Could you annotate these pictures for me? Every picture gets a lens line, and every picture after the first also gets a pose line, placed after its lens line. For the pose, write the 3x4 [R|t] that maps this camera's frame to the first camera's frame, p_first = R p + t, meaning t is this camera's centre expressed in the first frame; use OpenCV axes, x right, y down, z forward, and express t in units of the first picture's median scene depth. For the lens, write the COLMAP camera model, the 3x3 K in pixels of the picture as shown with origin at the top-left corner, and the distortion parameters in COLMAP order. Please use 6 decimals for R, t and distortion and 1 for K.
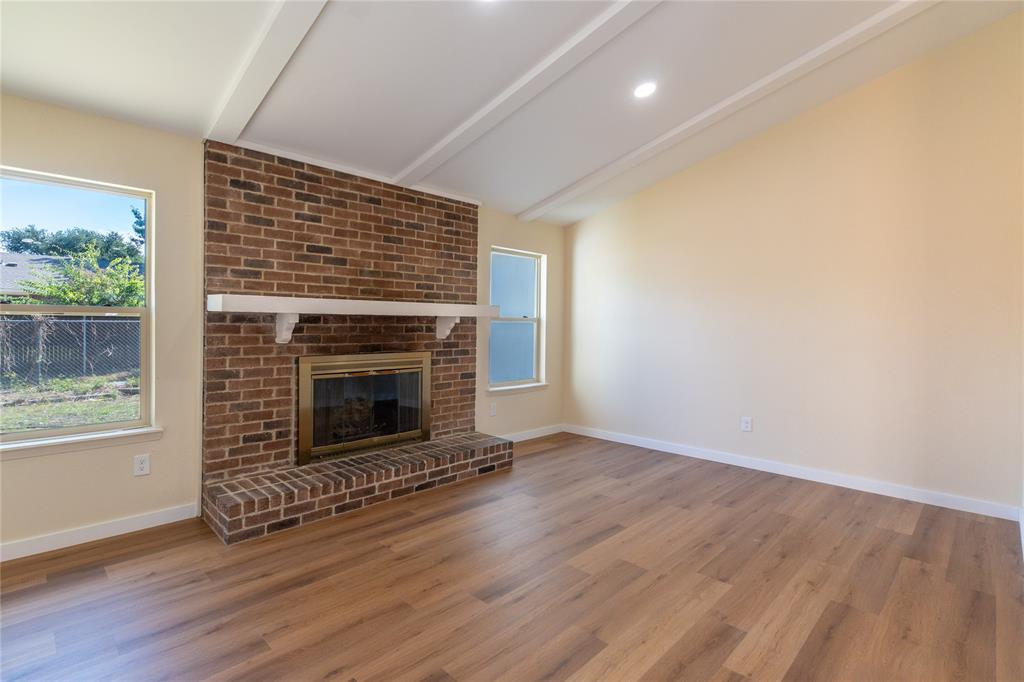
lens RADIAL K [[493.5, 0, 500.1], [0, 493.5, 327.2], [0, 0, 1]] dist [0.001295, -0.000682]
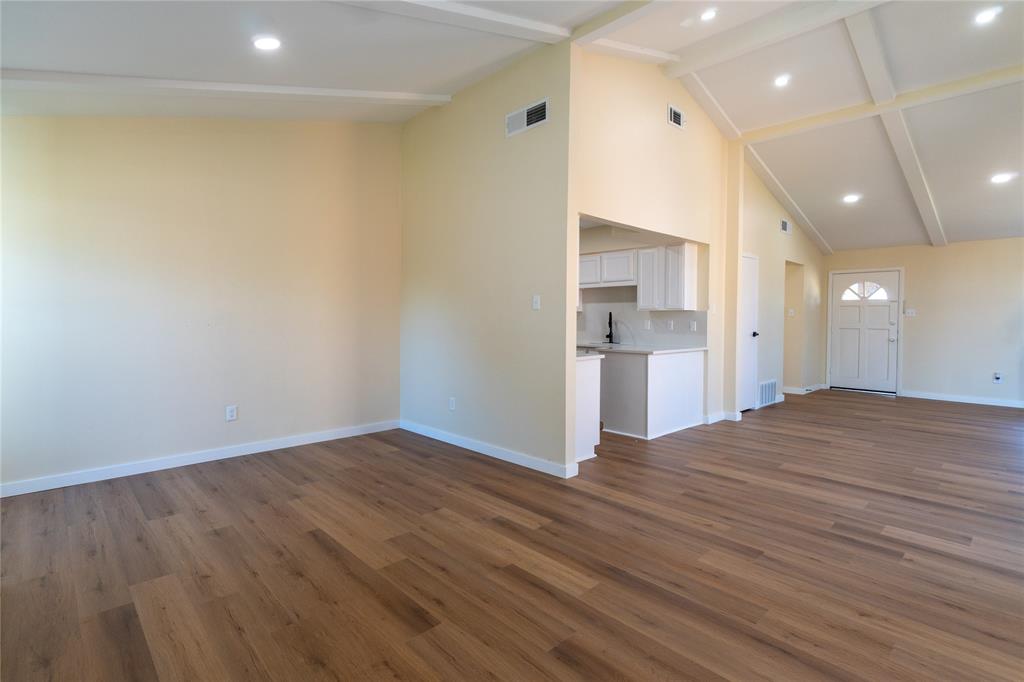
lens RADIAL K [[493.5, 0, 500.1], [0, 493.5, 327.2], [0, 0, 1]] dist [0.001295, -0.000682]
pose [[0.037775, -0.030971, 0.998806, -0.557656], [0.003295, 0.999518, 0.030868, -0.002875], [-0.999281, 0.002125, 0.037859, 0.530558]]
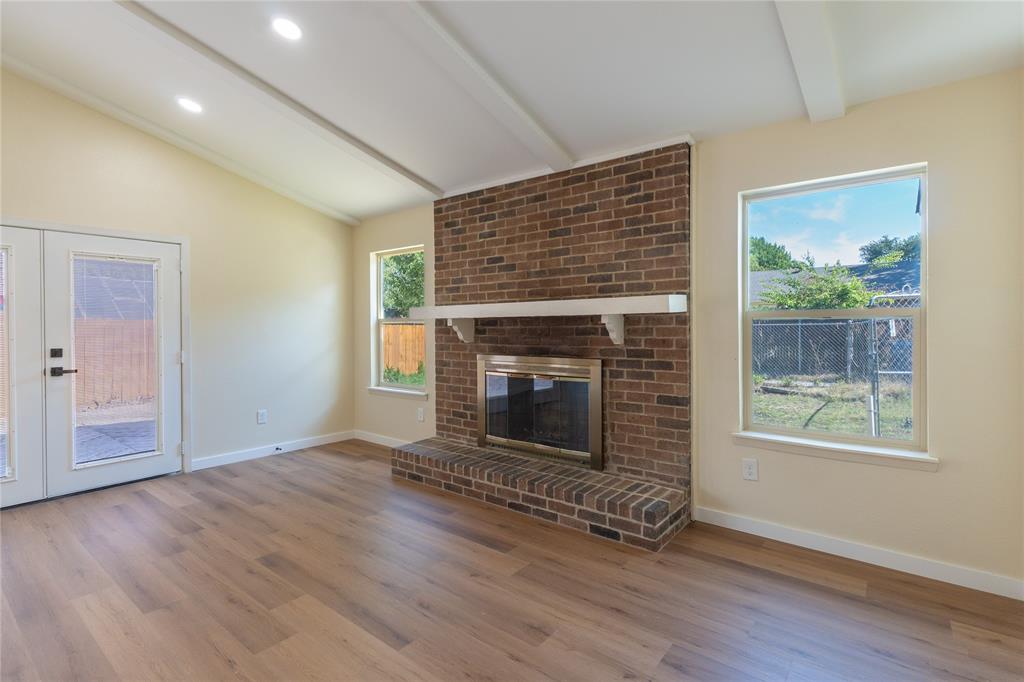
lens RADIAL K [[493.5, 0, 500.1], [0, 493.5, 327.2], [0, 0, 1]] dist [0.001295, -0.000682]
pose [[0.101873, -0.007098, -0.994772, 0.762899], [0.001037, 0.999975, -0.007028, 0.002765], [0.994797, -0.000316, 0.101878, 0.909868]]
